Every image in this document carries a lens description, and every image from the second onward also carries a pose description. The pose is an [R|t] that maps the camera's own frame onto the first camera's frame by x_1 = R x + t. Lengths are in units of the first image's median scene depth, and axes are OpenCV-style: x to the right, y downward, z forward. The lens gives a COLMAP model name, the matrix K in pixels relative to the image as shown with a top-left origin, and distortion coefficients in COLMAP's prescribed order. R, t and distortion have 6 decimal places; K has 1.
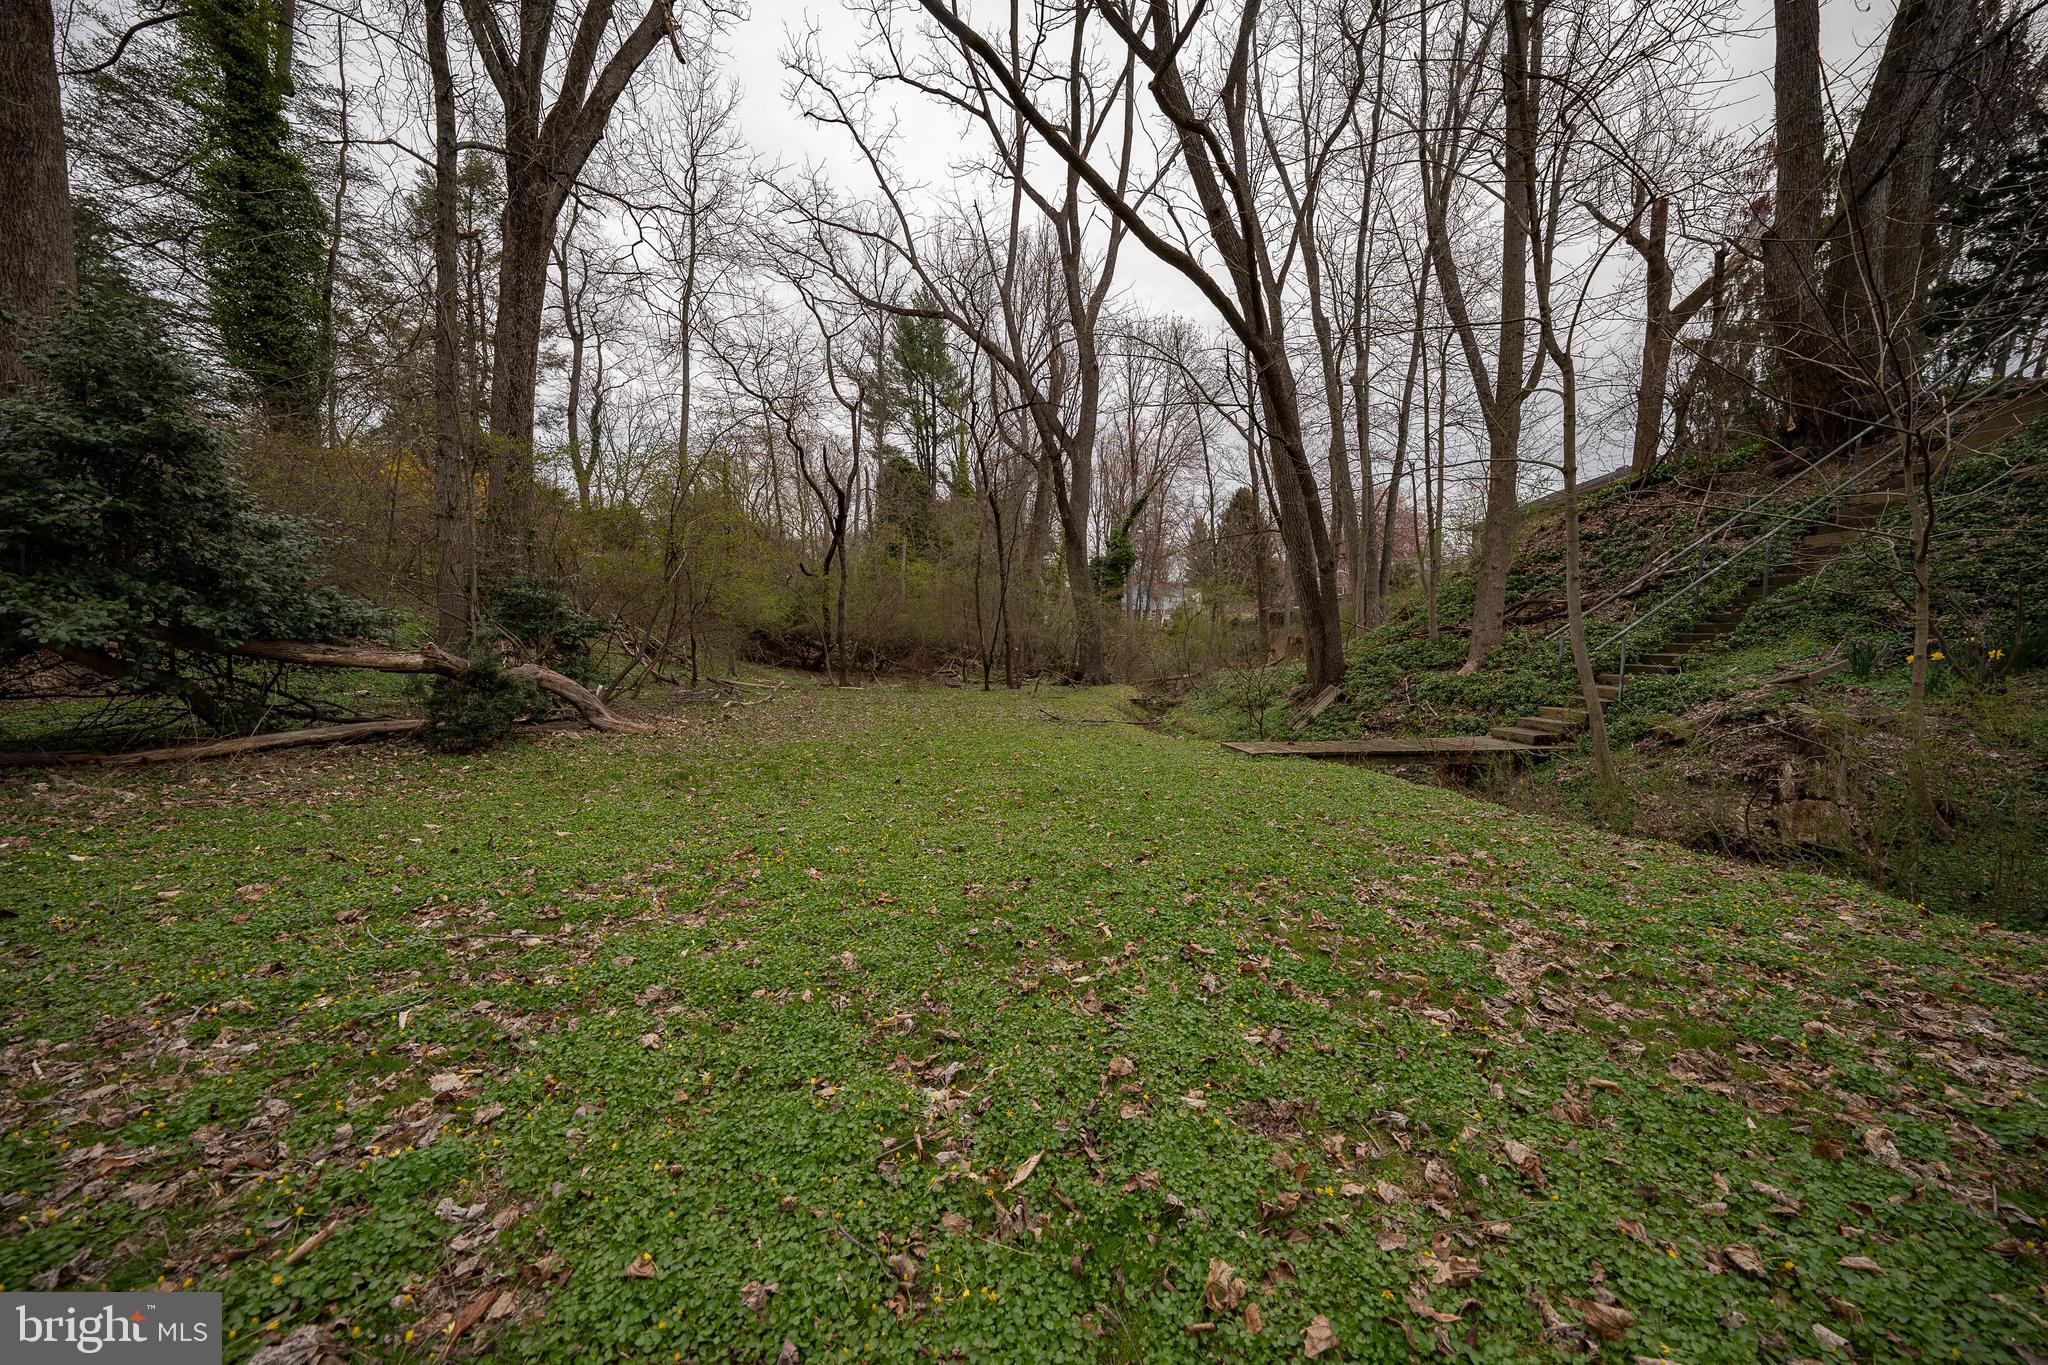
lens RADIAL K [[737.5, 0, 1024.0], [0, 737.5, 682.5], [0, 0, 1]] dist [-0.000507, -0.000080]
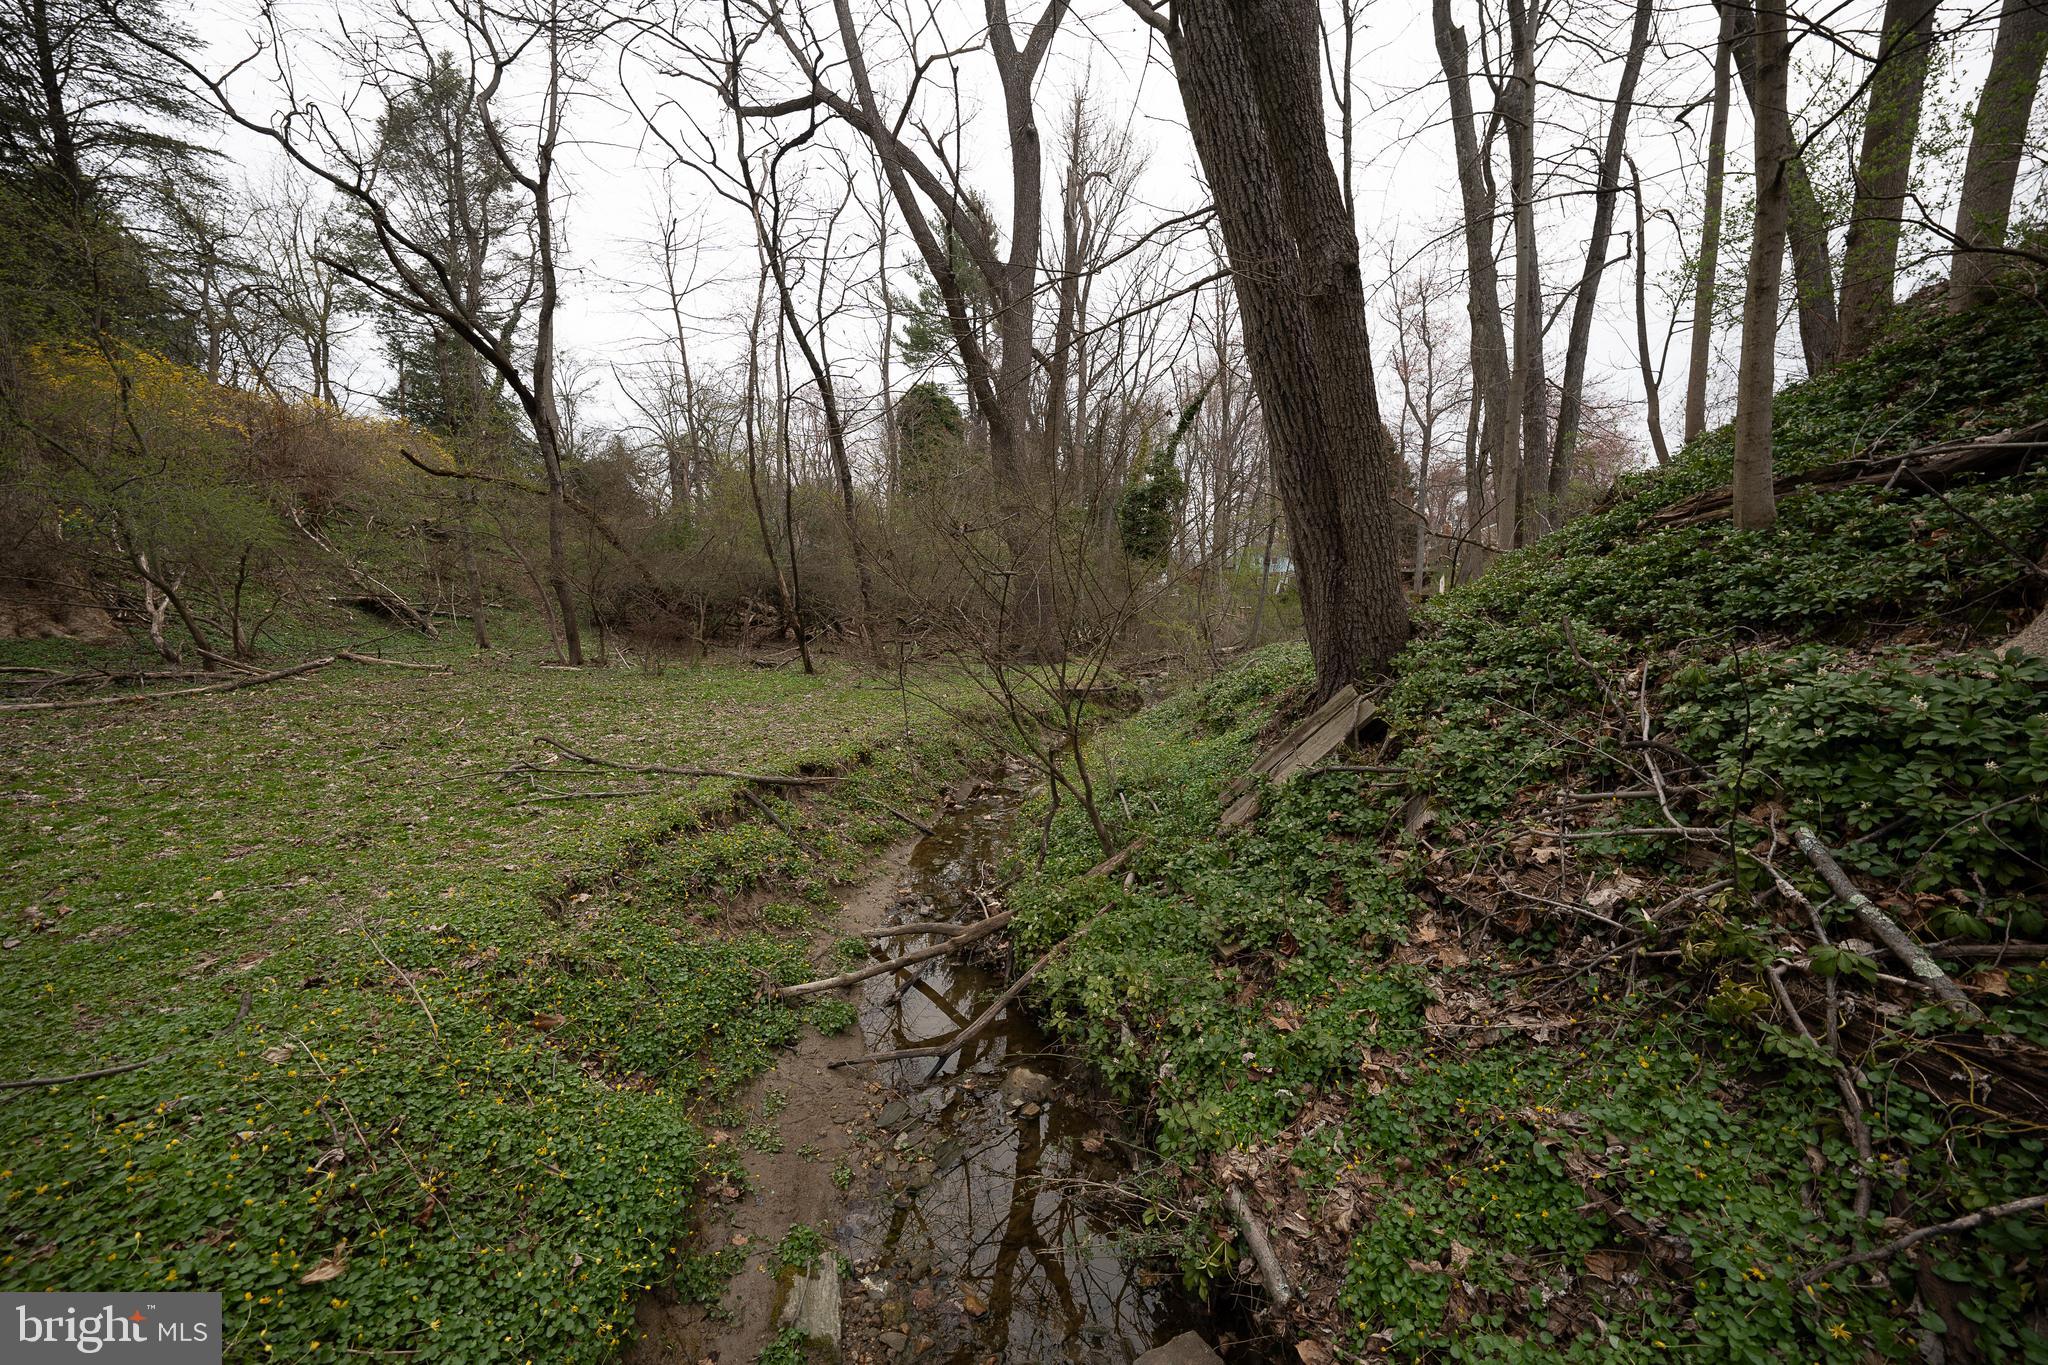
lens RADIAL K [[737.5, 0, 1024.0], [0, 737.5, 682.5], [0, 0, 1]] dist [-0.000507, -0.000080]
pose [[0.985196, 0.008782, -0.171207, 0.333710], [-0.001991, 0.999206, 0.039792, -0.010775], [0.171421, -0.038862, 0.984431, 0.669340]]
